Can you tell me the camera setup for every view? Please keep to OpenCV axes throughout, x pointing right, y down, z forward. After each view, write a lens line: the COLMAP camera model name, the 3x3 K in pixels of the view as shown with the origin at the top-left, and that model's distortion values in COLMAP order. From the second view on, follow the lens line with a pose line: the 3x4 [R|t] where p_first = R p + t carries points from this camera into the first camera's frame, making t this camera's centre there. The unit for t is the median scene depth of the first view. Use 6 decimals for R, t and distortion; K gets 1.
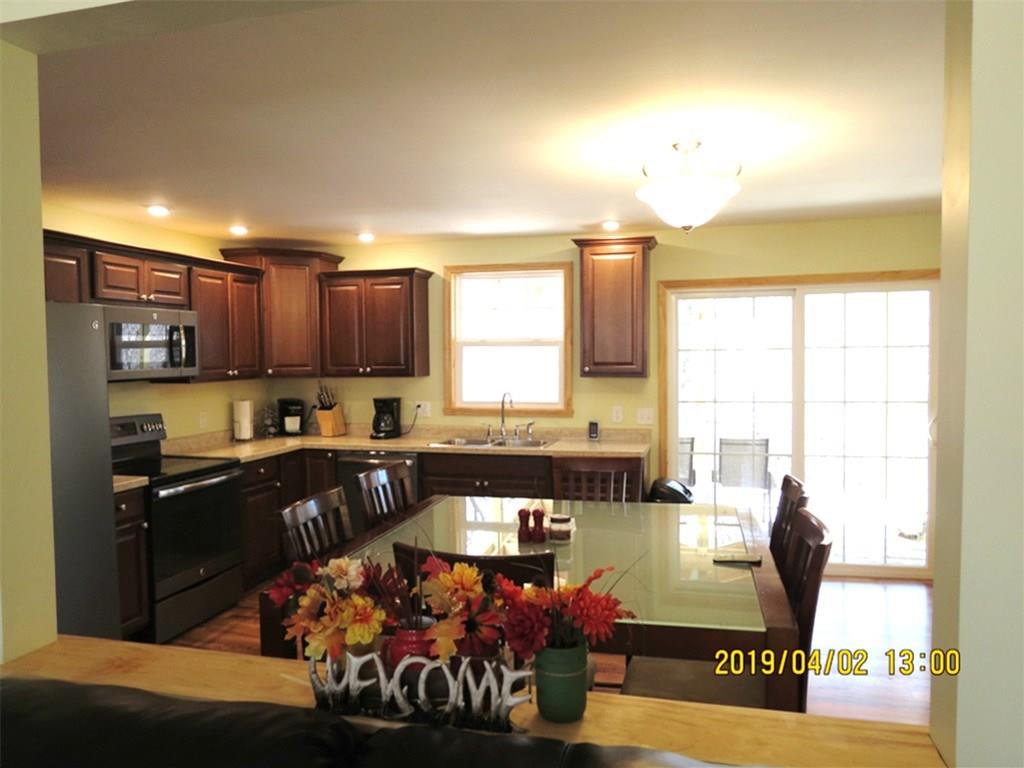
lens RADIAL K [[736.4, 0, 511.1], [0, 736.4, 385.0], [0, 0, 1]] dist [-0.059863, -0.000555]
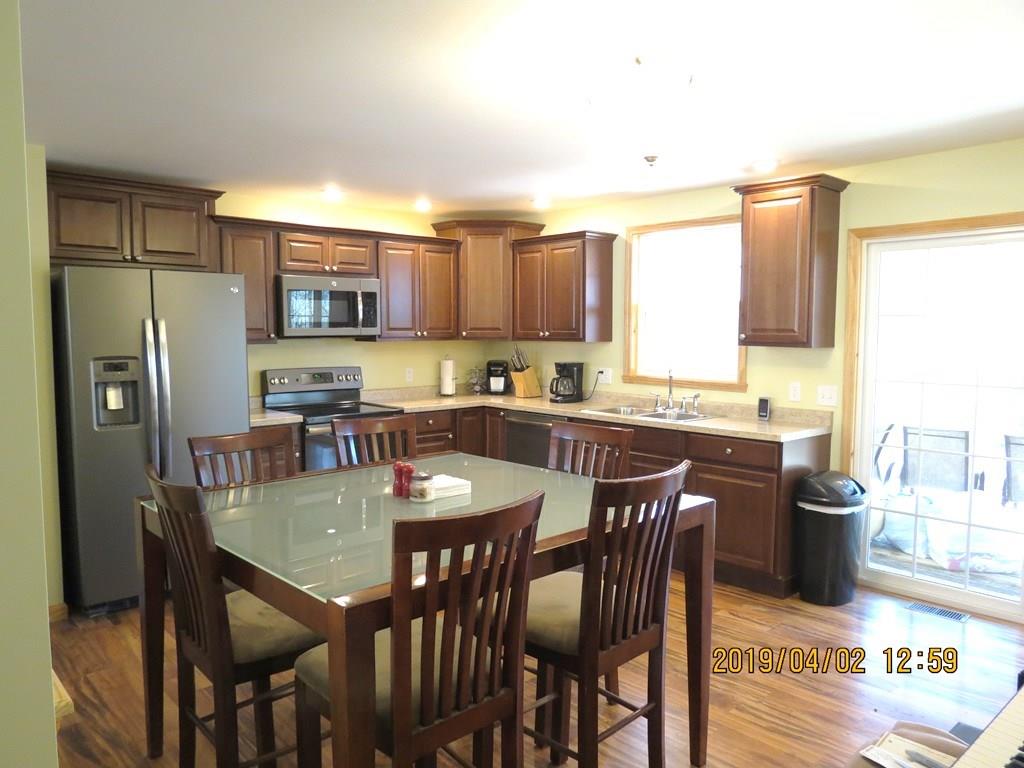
lens RADIAL K [[736.4, 0, 509.5], [0, 736.4, 386.9], [0, 0, 1]] dist [-0.059863, -0.000555]
pose [[0.829625, 0.054427, -0.555662, 0.339276], [-0.033483, 0.998296, 0.047791, 0.005803], [0.557316, -0.021043, 0.830034, 0.123206]]
